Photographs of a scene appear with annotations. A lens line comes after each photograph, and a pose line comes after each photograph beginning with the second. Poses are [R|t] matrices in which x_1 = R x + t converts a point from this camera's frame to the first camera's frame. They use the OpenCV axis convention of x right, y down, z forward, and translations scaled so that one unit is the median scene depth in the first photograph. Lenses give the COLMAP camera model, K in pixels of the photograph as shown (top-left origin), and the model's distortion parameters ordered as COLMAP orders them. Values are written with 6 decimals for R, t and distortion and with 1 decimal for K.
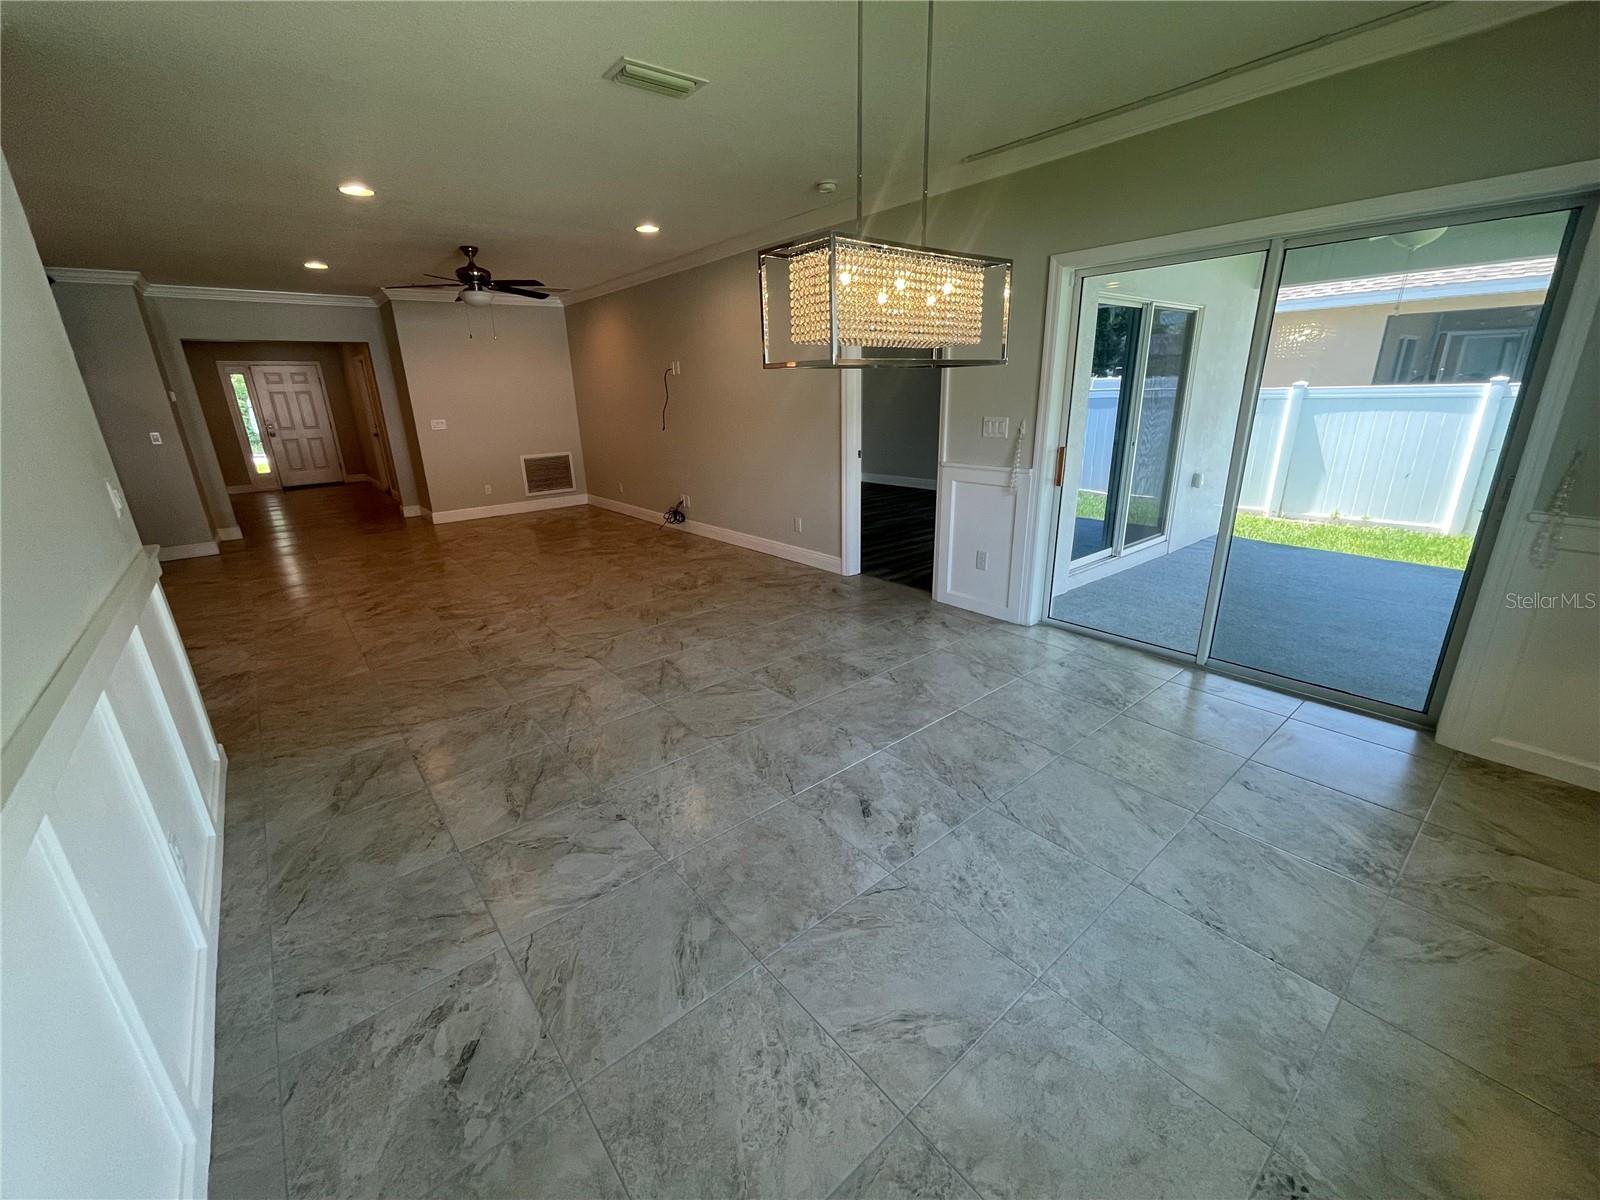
lens RADIAL K [[645.4, 0, 792.9], [0, 645.4, 597.5], [0, 0, 1]] dist [-0.001084, 0.000305]
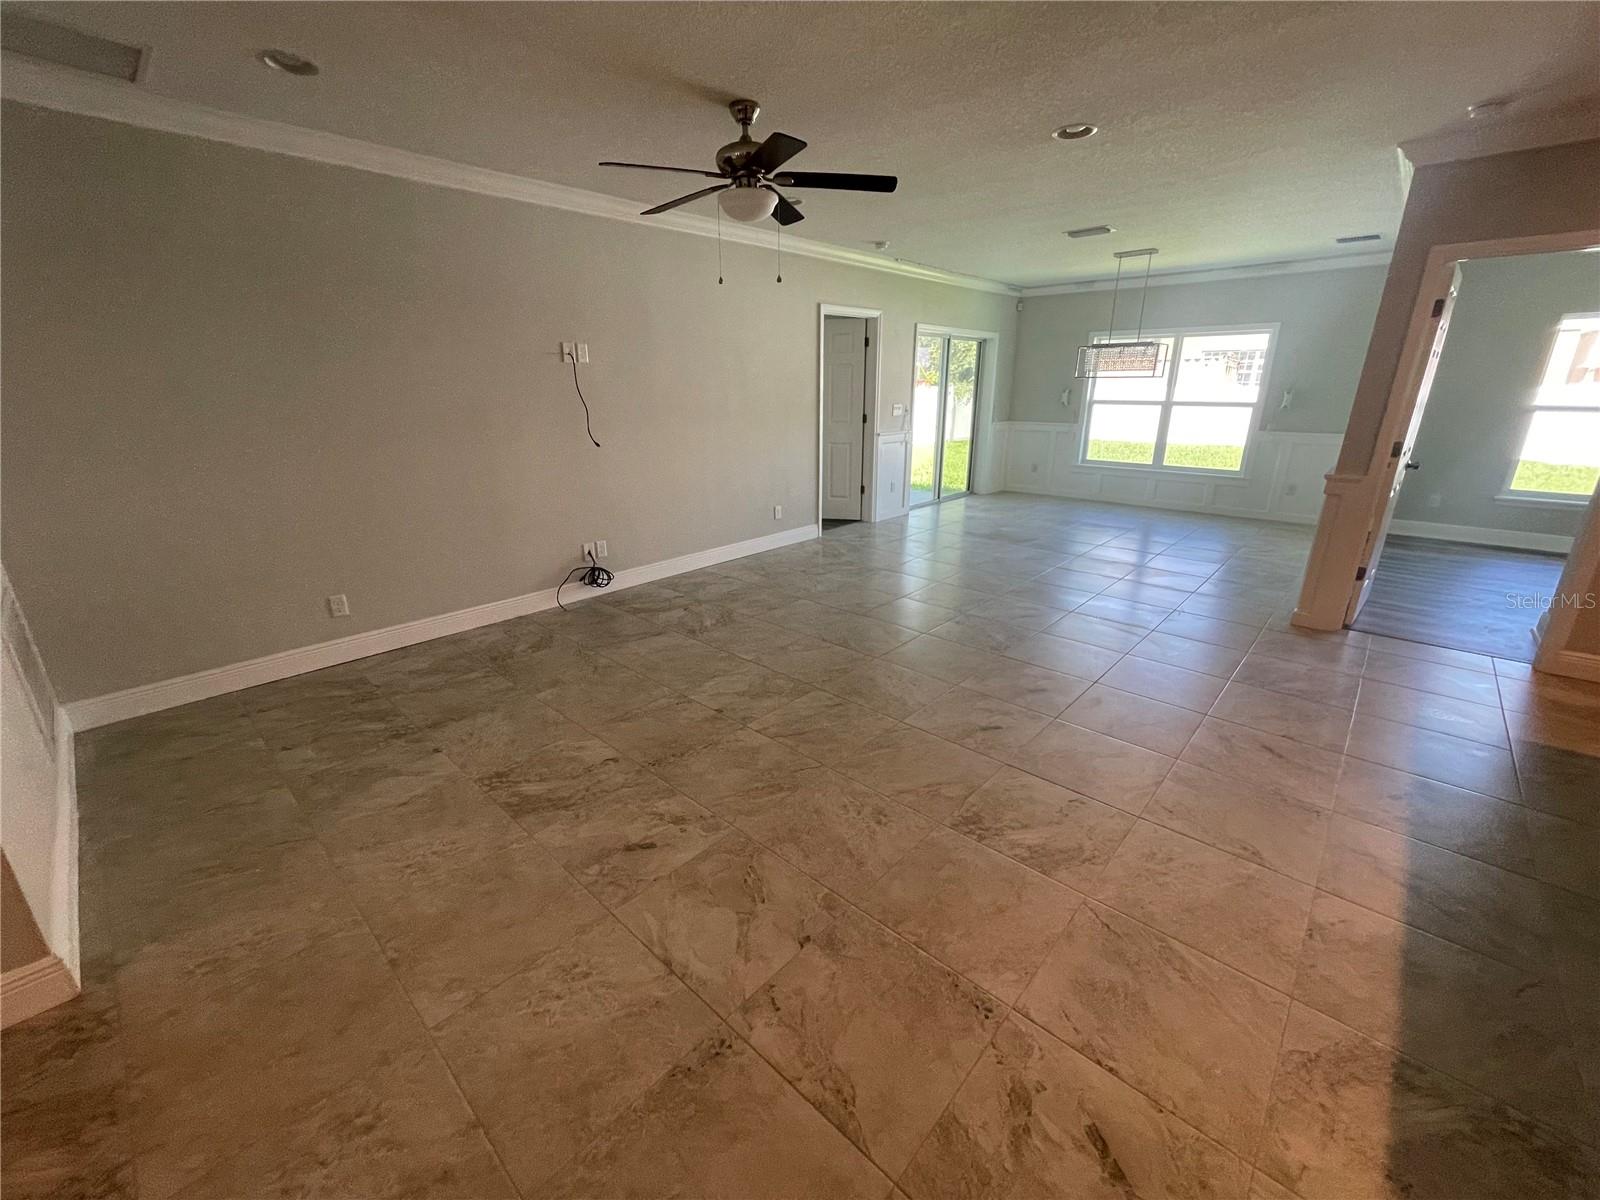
lens RADIAL K [[644.6, 0, 793.8], [0, 644.6, 598.1], [0, 0, 1]] dist [-0.001612, 0.000108]
pose [[-0.132959, -0.282023, 0.950150, -1.201031], [0.317166, 0.896143, 0.310376, -0.352407], [-0.939004, 0.342622, -0.029702, 1.184495]]
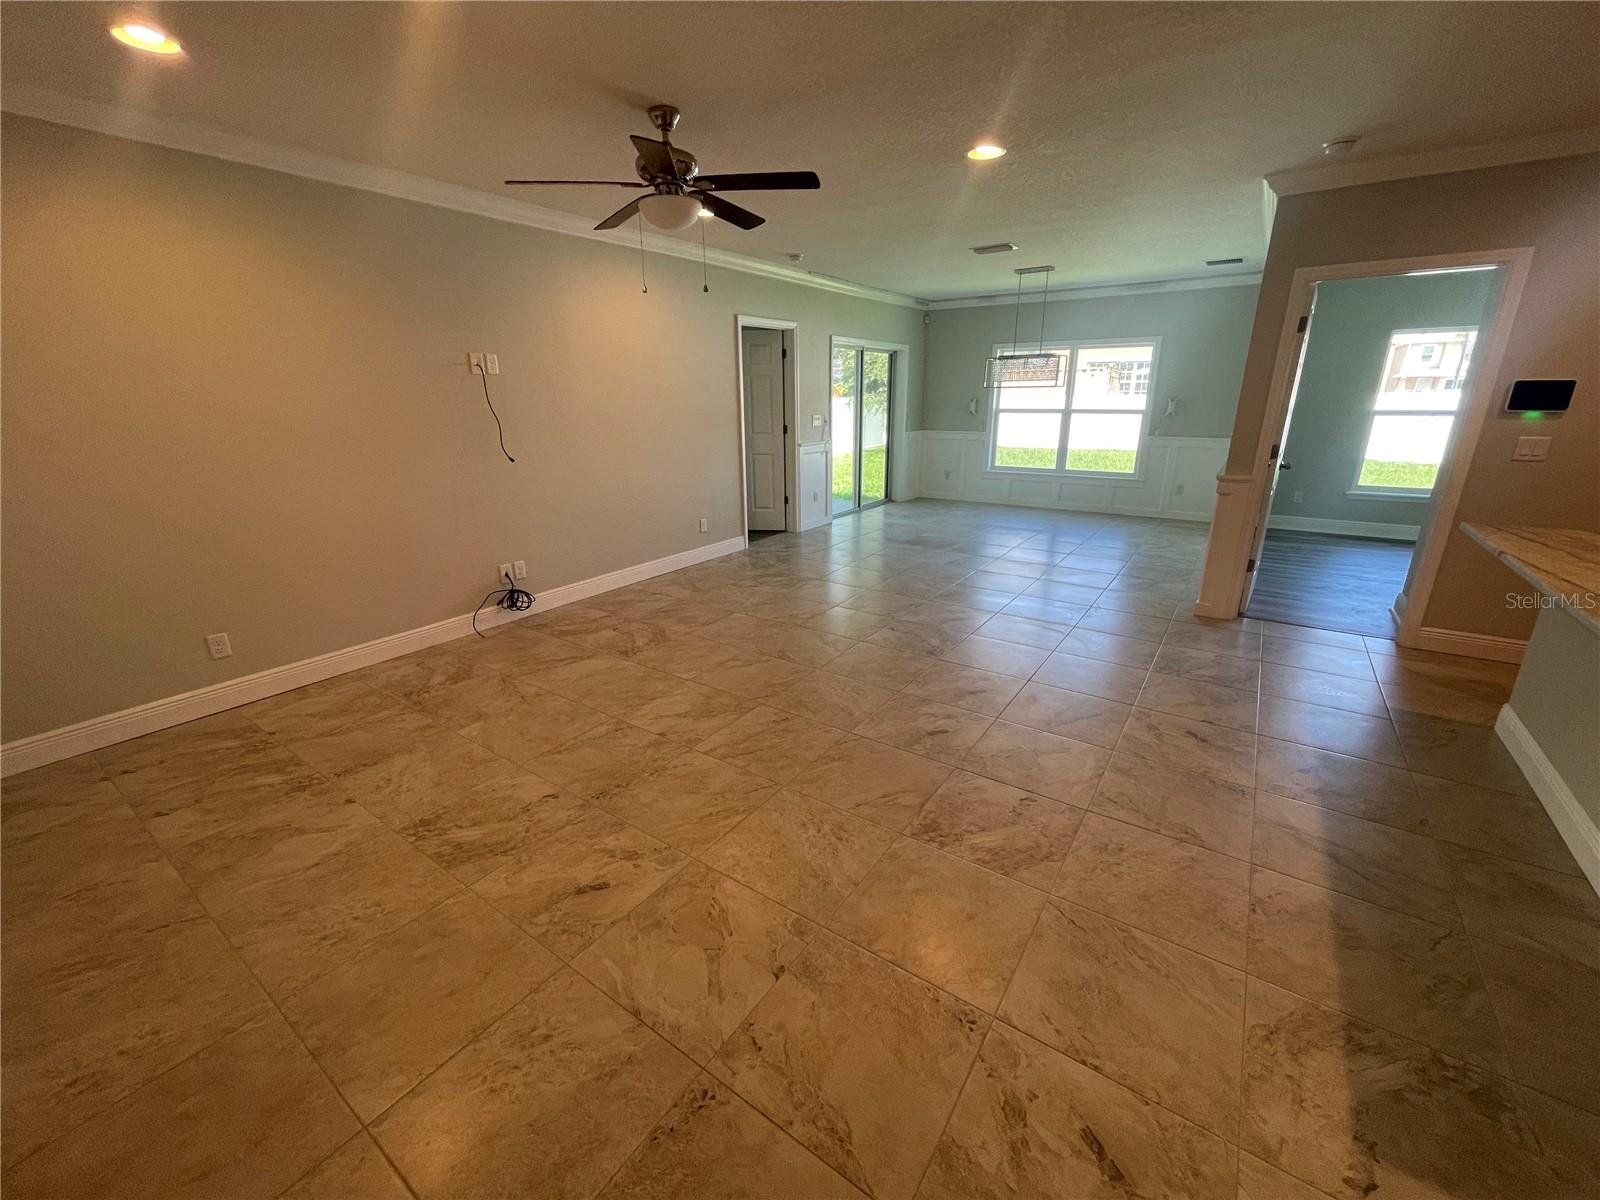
lens RADIAL K [[645.4, 0, 792.9], [0, 645.4, 597.5], [0, 0, 1]] dist [-0.001084, 0.000305]
pose [[-0.263239, -0.257213, 0.929810, -1.185698], [0.317604, 0.886970, 0.335279, -0.358986], [-0.910952, 0.383570, -0.151793, 1.202905]]
